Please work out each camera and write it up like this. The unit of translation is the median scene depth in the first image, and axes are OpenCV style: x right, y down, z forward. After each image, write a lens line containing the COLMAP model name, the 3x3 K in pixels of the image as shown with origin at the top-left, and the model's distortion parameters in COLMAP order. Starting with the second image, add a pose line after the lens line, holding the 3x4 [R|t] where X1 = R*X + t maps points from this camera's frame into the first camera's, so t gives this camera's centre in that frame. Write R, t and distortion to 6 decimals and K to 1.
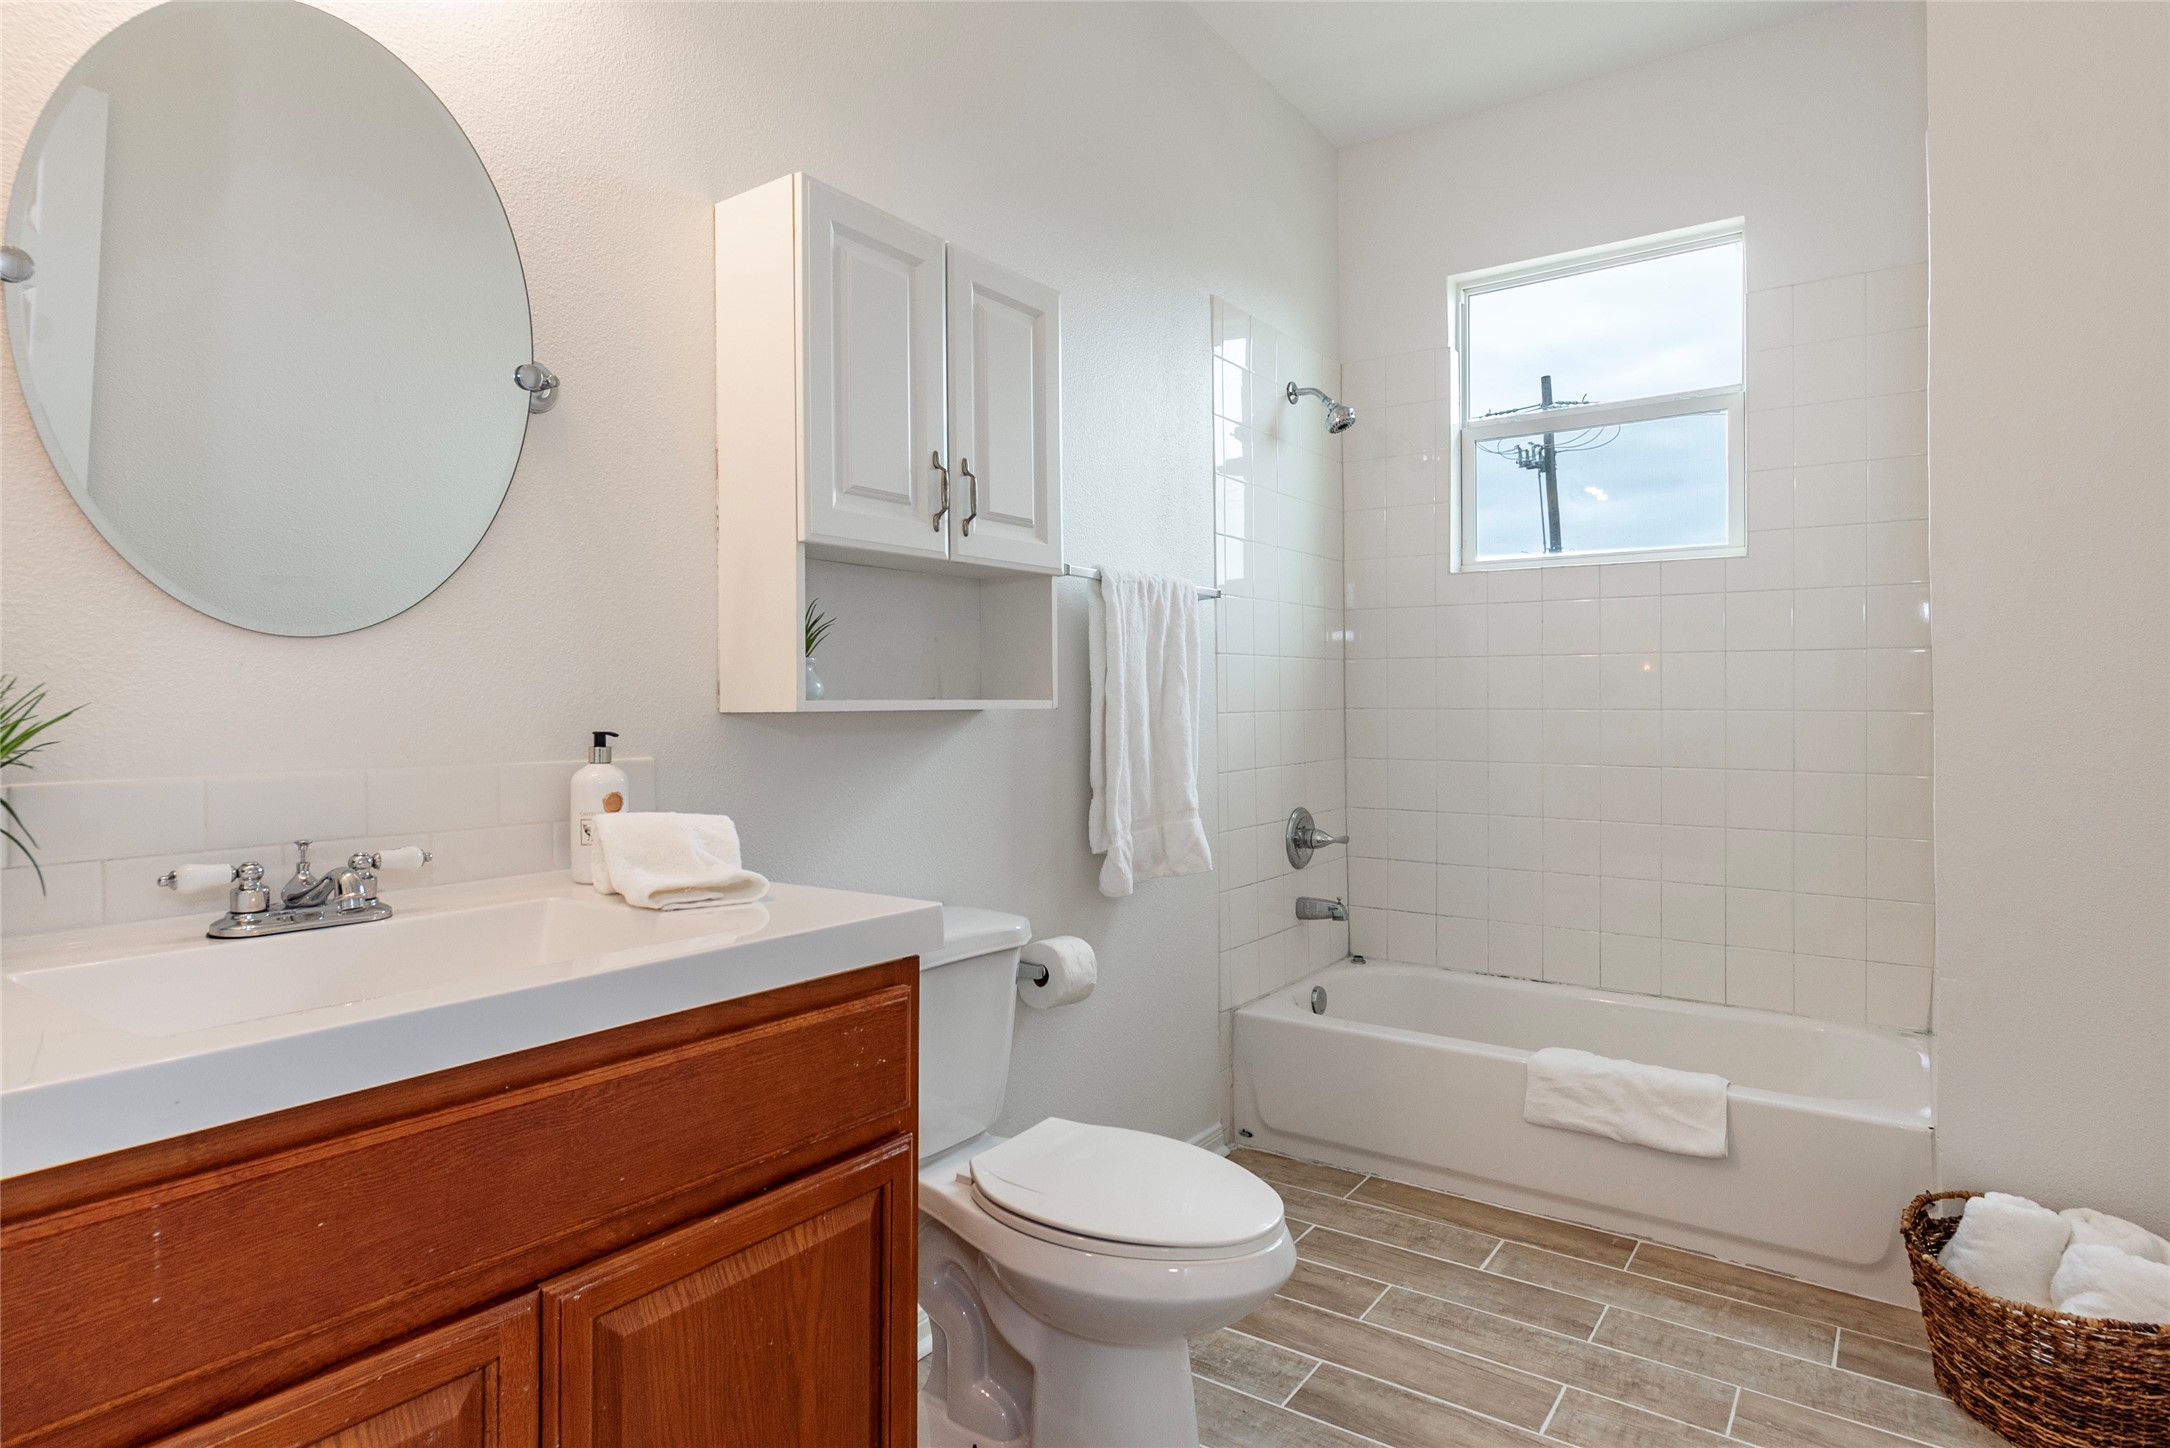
lens RADIAL K [[1173.1, 0, 1086.5], [0, 1173.1, 715.4], [0, 0, 1]] dist [-0.002392, -0.000334]
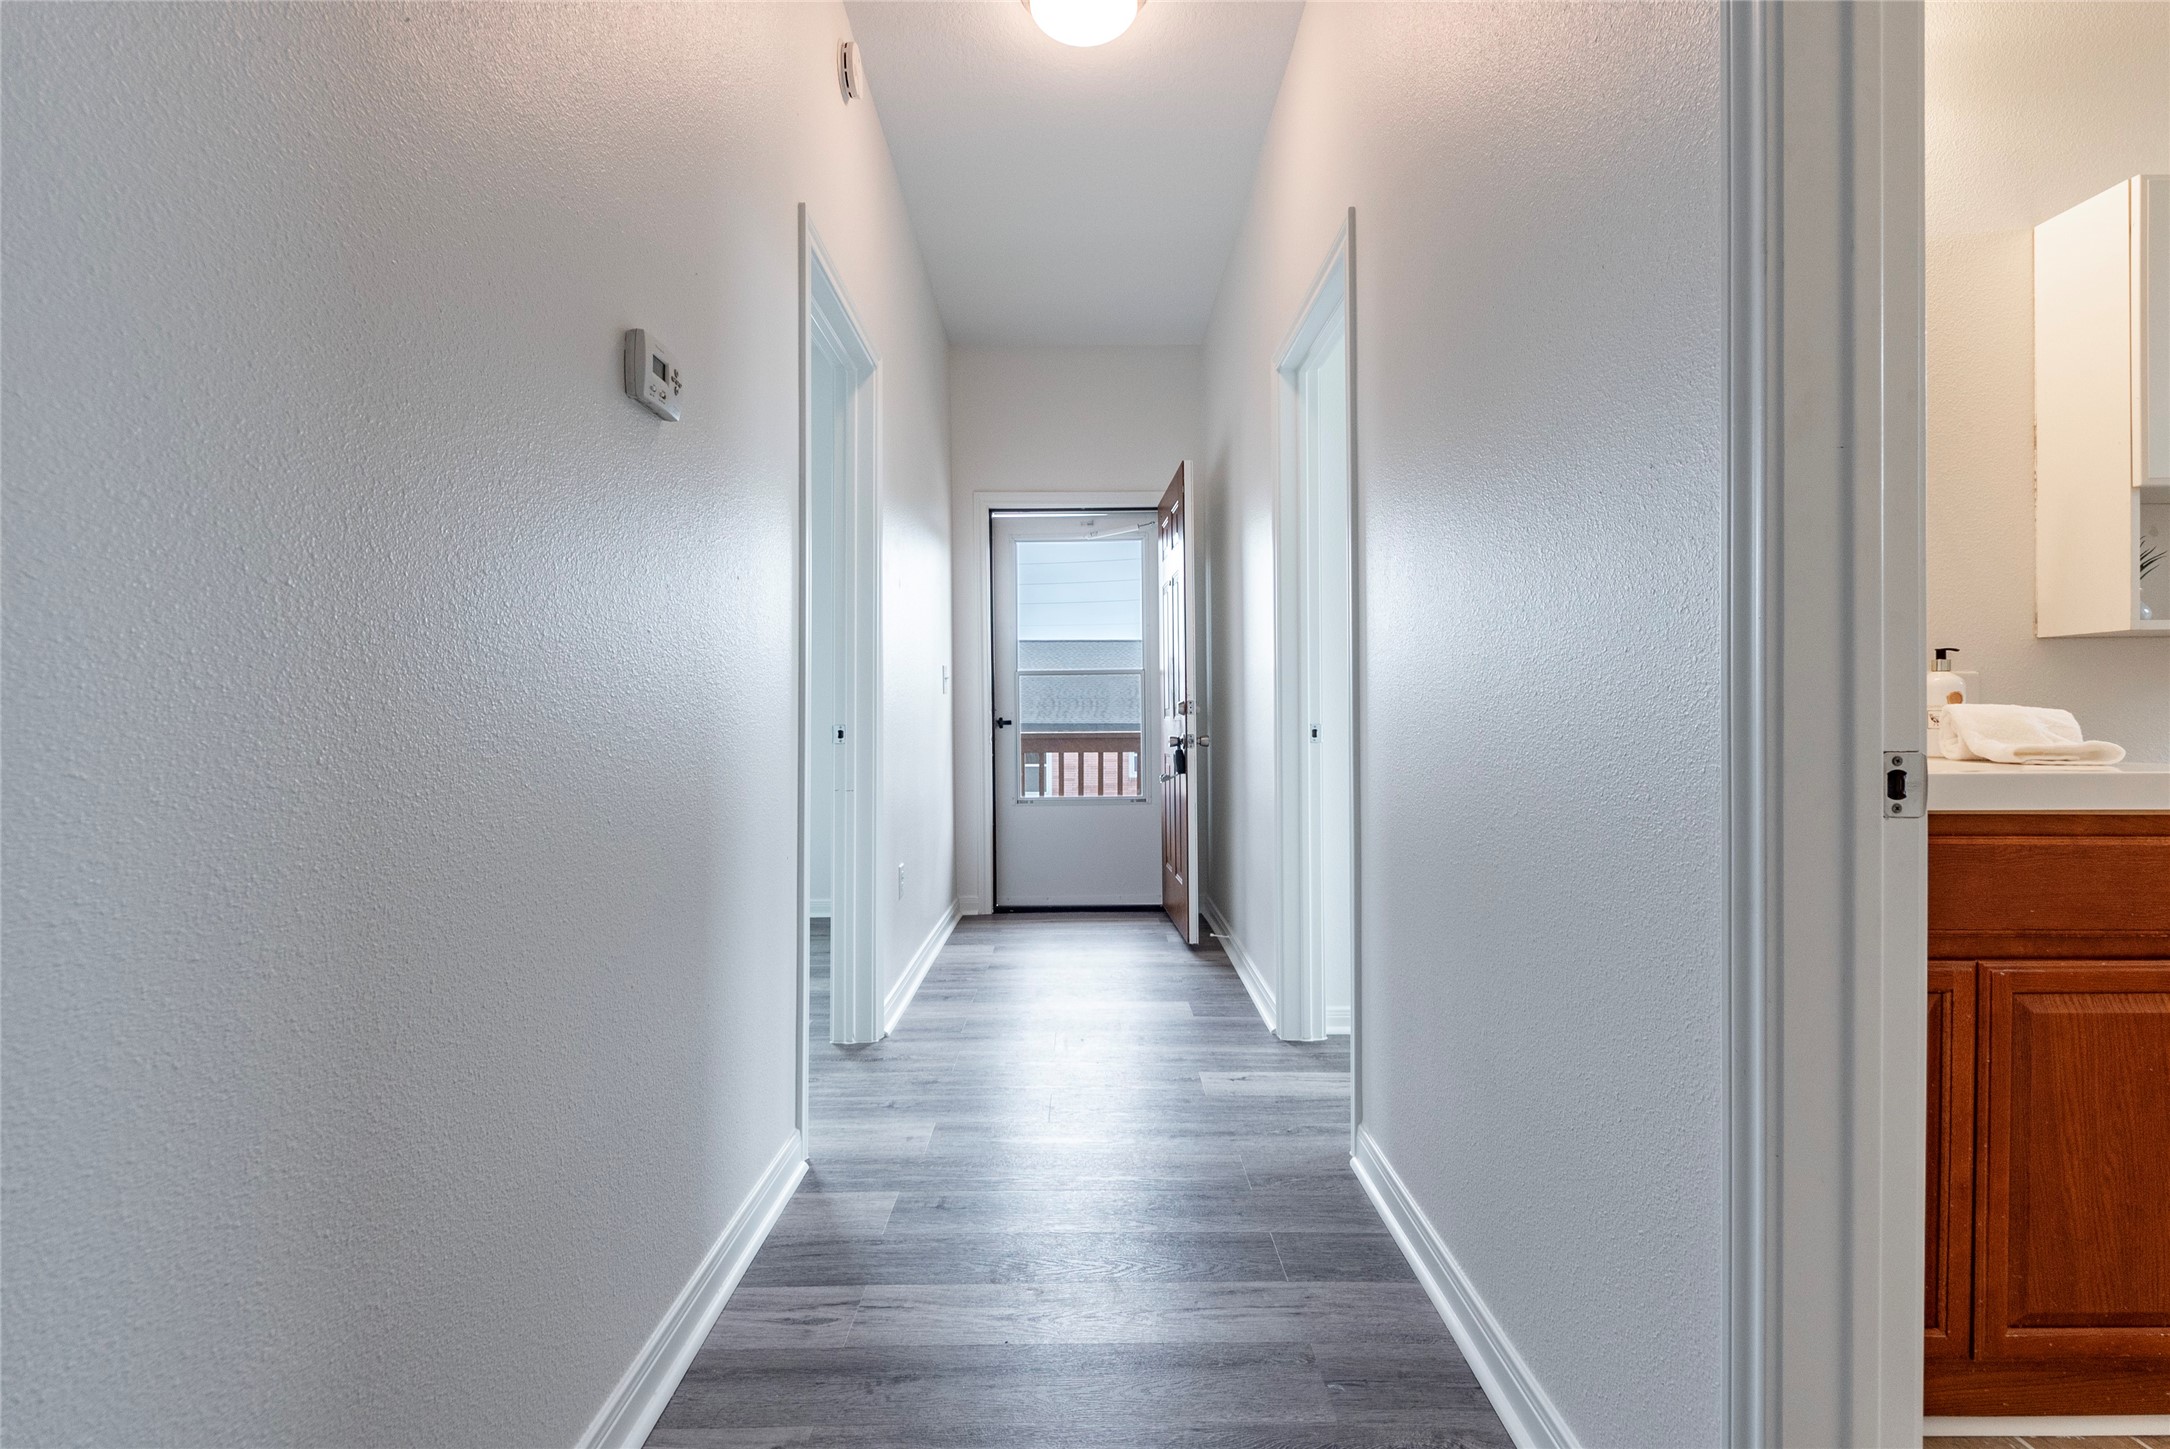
lens RADIAL K [[1049.9, 0, 1090.2], [0, 1049.9, 722.6], [0, 0, 1]] dist [0.002771, 0.000146]
pose [[0.595910, 0.007974, -0.803012, -0.022789], [-0.000896, 0.999957, 0.009264, 0.121378], [0.803051, -0.004801, 0.595891, -0.729488]]
